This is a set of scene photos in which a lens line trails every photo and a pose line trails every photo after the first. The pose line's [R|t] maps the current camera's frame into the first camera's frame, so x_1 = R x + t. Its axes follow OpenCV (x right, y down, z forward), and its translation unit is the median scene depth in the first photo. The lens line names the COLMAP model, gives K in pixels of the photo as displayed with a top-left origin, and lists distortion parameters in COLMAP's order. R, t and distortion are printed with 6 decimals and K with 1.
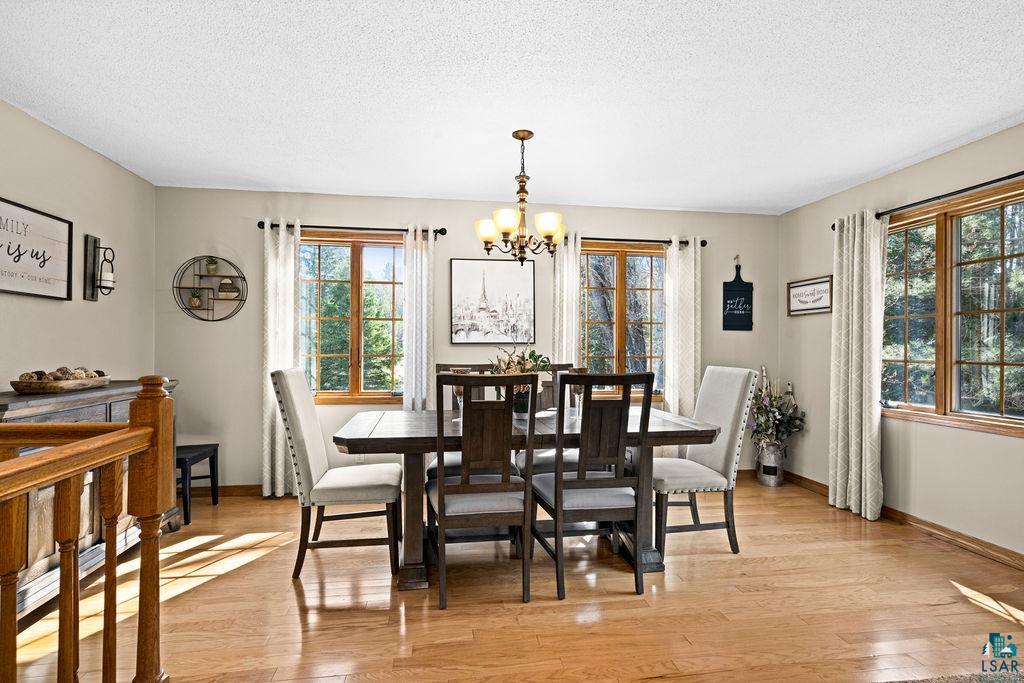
lens RADIAL K [[501.9, 0, 512.0], [0, 501.9, 341.5], [0, 0, 1]] dist [-0.000234, -0.000009]
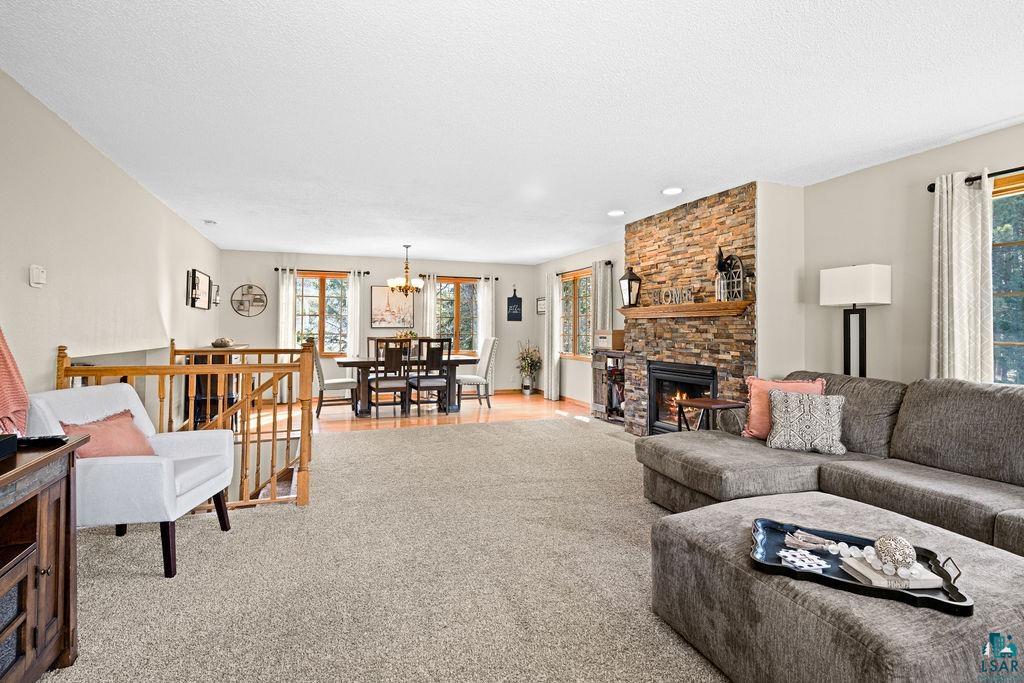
lens RADIAL K [[518.7, 0, 507.1], [0, 518.7, 312.6], [0, 0, 1]] dist [-0.001834, -0.000071]
pose [[0.980181, 0.005295, 0.198032, 0.000284], [-0.002253, 0.999876, -0.015582, -0.026593], [-0.198090, 0.014827, 0.980072, -1.239479]]
